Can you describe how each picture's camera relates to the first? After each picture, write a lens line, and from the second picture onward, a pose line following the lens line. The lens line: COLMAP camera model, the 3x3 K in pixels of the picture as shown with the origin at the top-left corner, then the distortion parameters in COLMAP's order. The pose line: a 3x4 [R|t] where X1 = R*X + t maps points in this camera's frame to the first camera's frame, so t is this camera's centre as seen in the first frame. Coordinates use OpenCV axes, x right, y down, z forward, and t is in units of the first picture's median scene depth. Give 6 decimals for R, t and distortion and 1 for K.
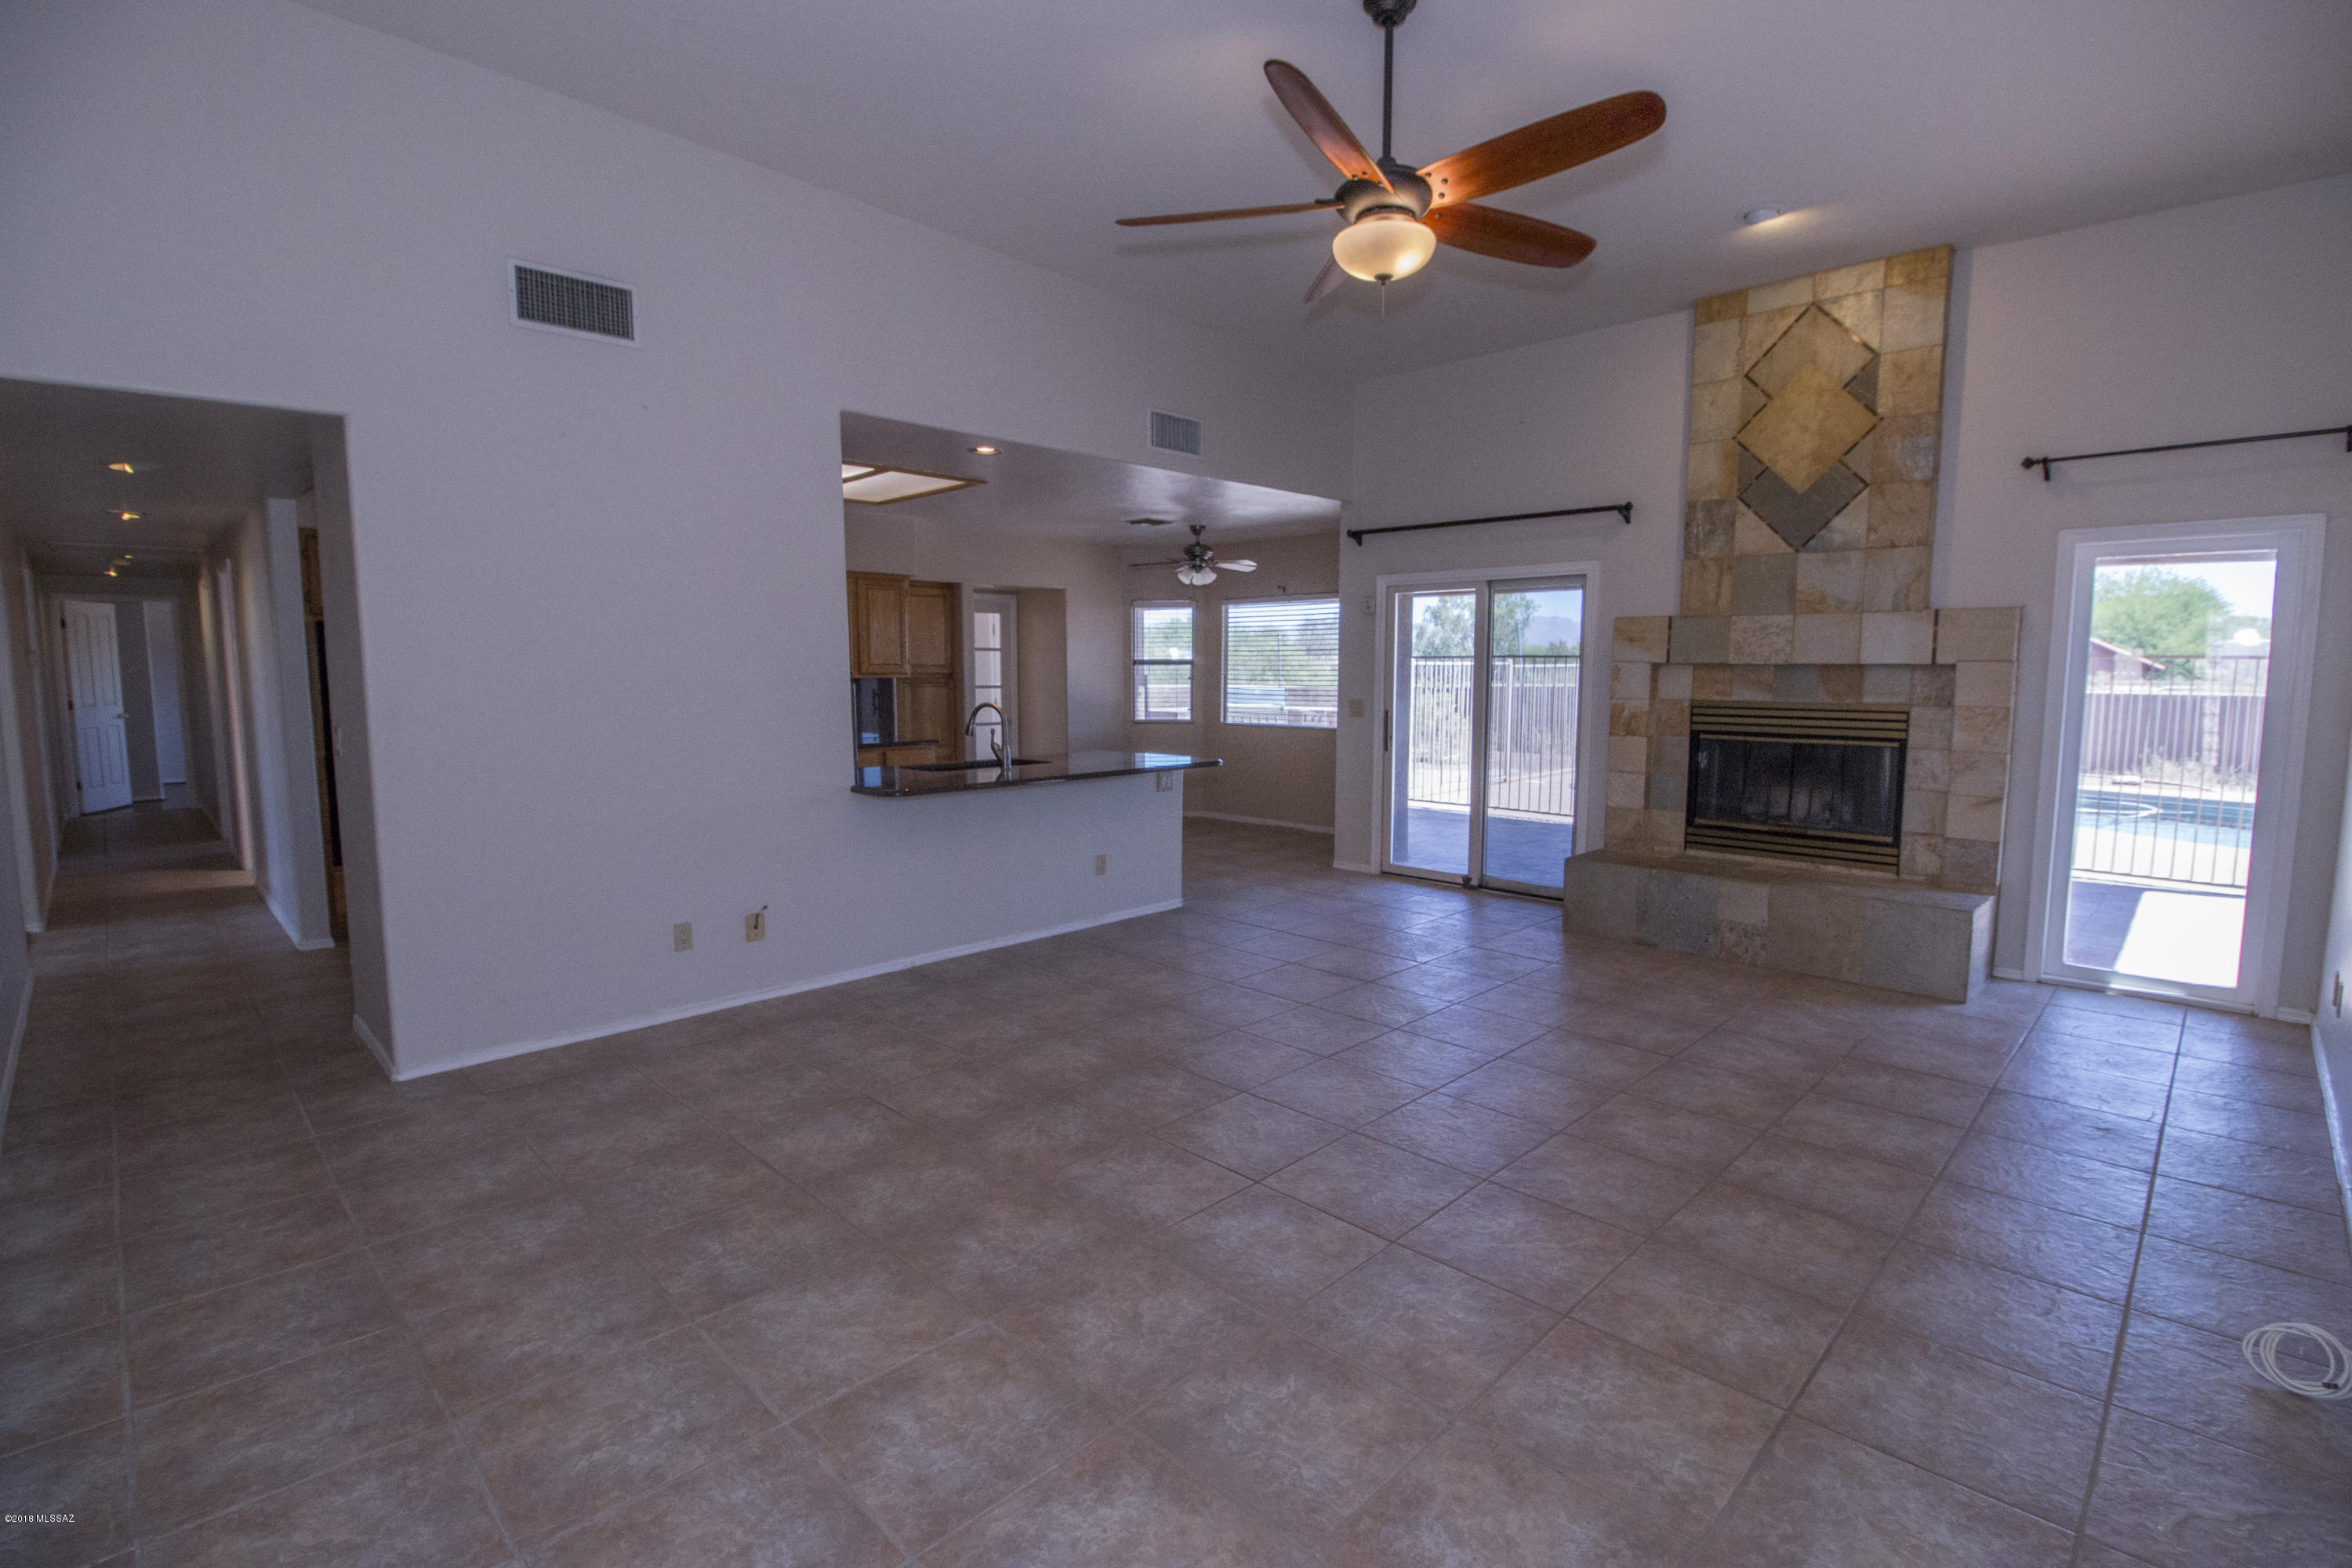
lens RADIAL K [[1094.2, 0, 1176.0], [0, 1094.2, 784.0], [0, 0, 1]] dist [0.011198, -0.012801]
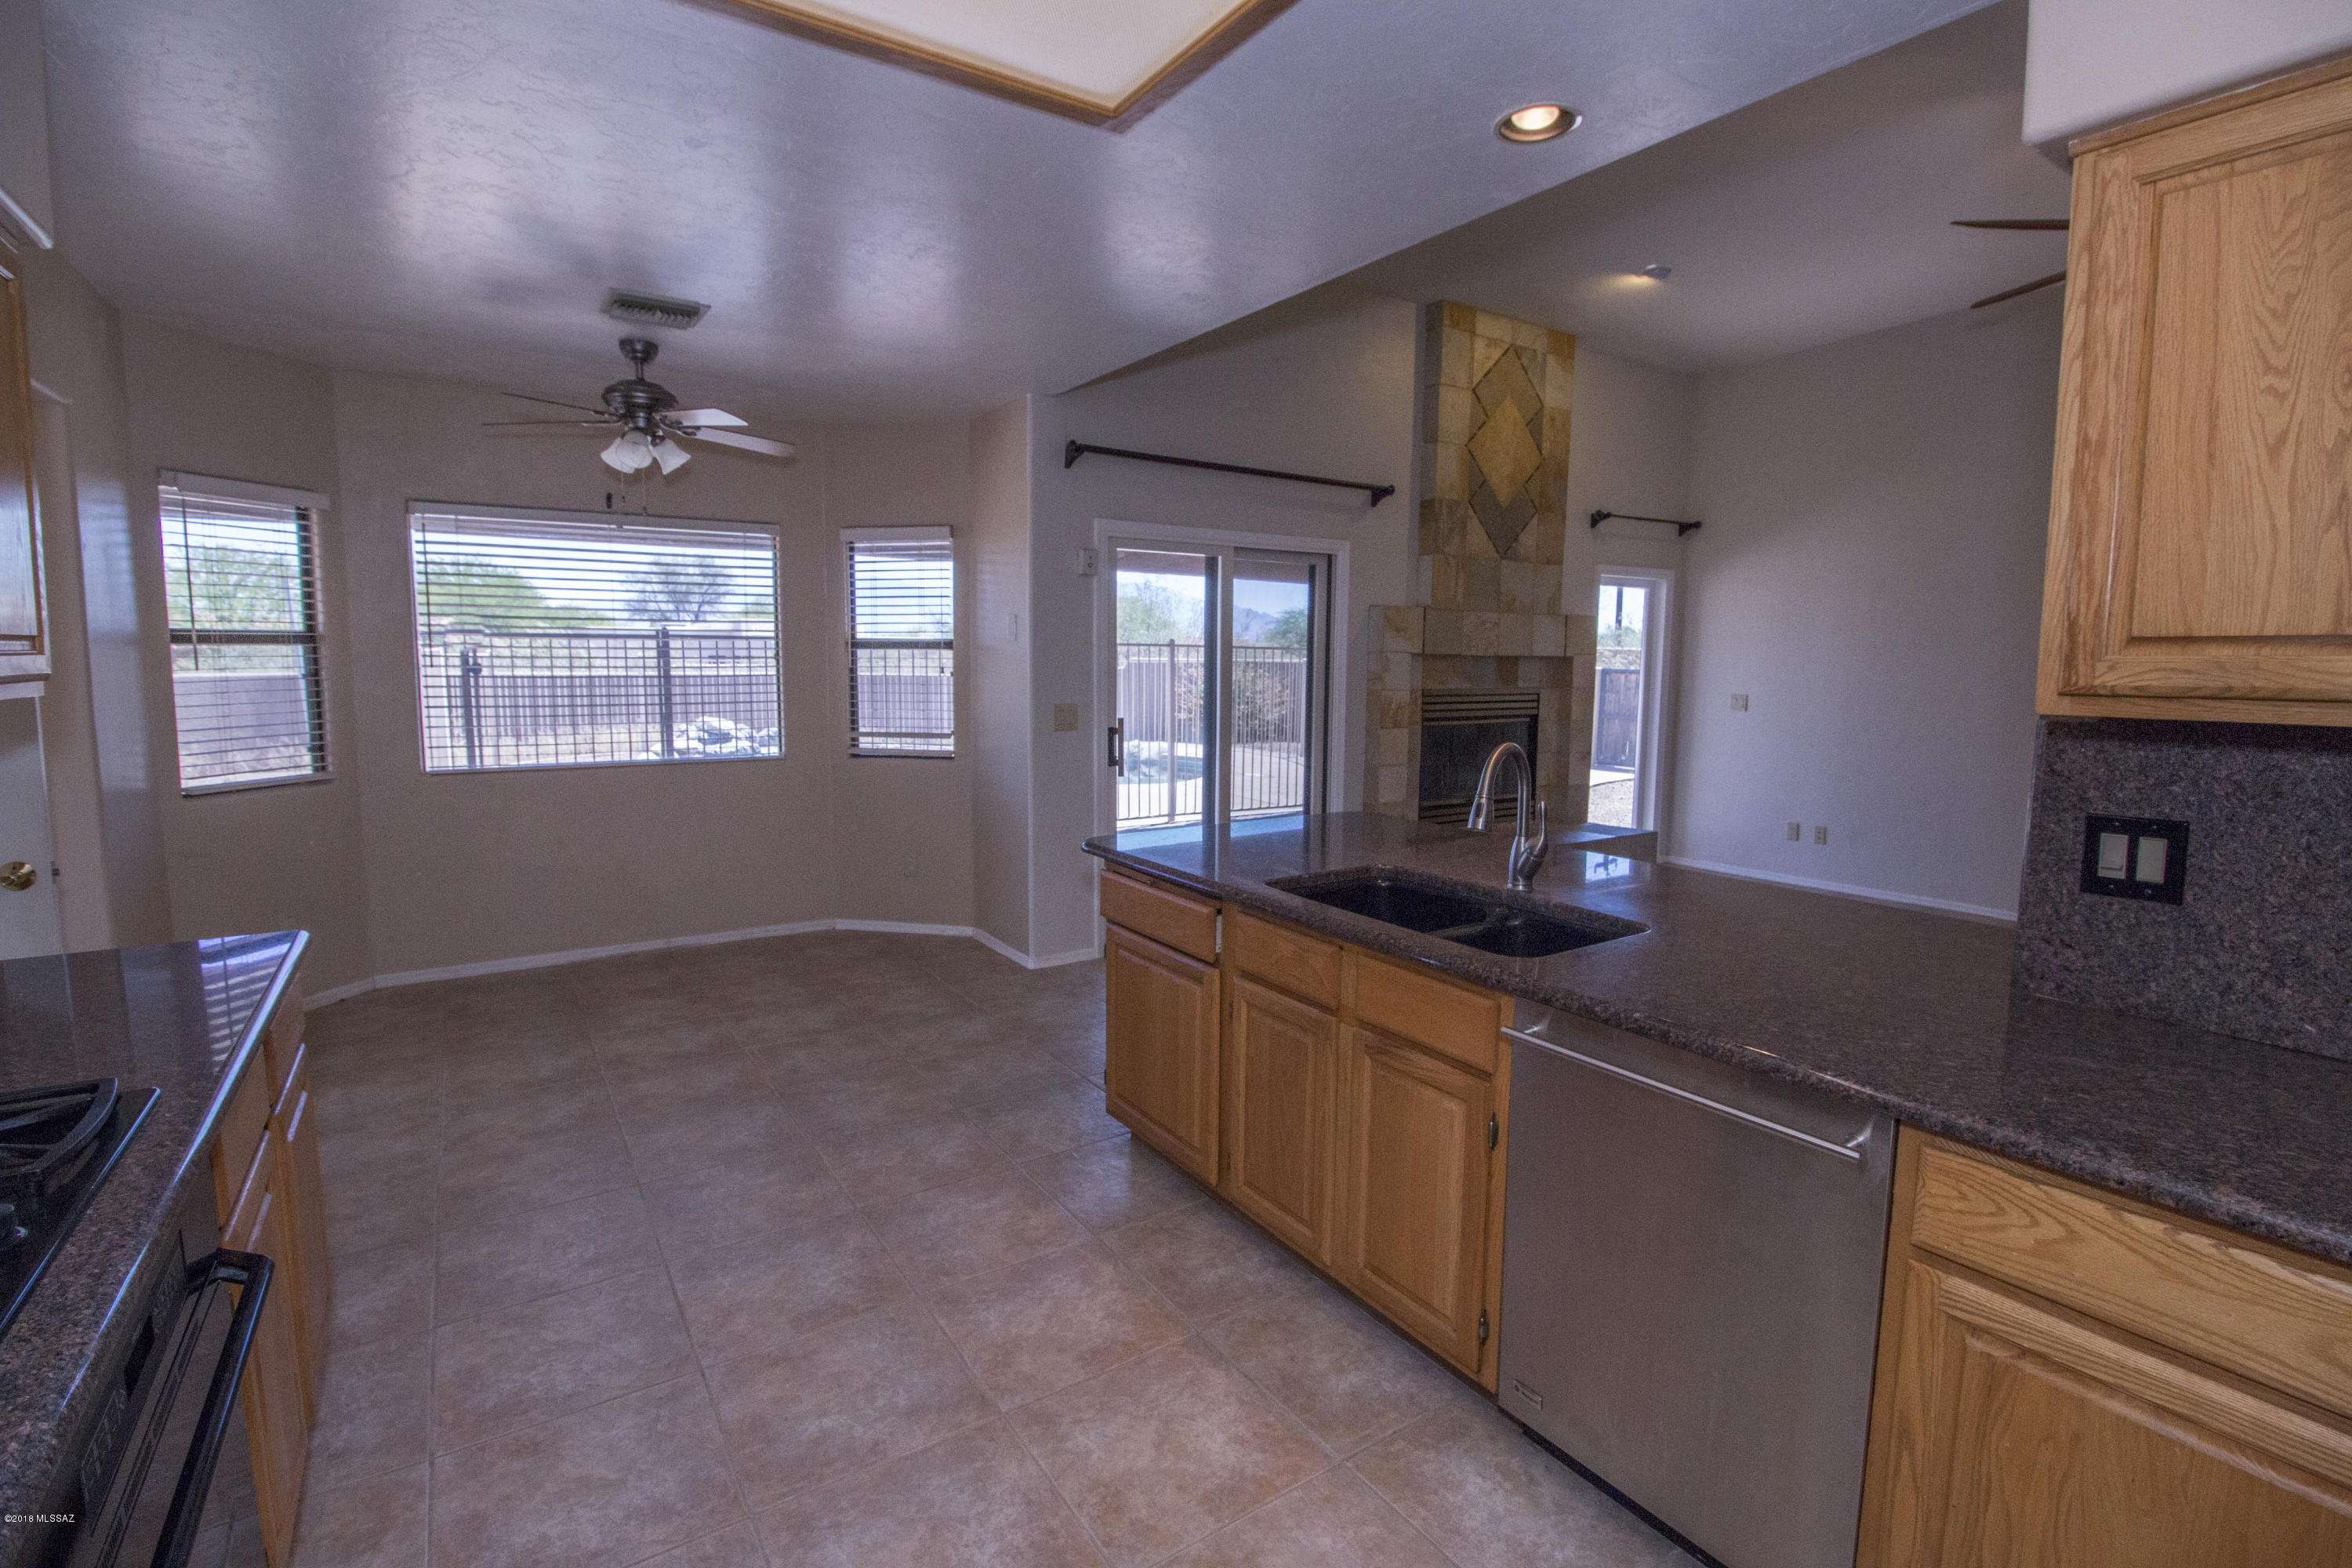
lens RADIAL K [[1099.9, 0, 1191.3], [0, 1099.9, 768.8], [0, 0, 1]] dist [0.013722, -0.014649]
pose [[0.178566, -0.096486, 0.979186, -0.633574], [0.100160, 0.991793, 0.079463, -0.114323], [-0.978817, 0.083885, 0.186765, 1.095756]]
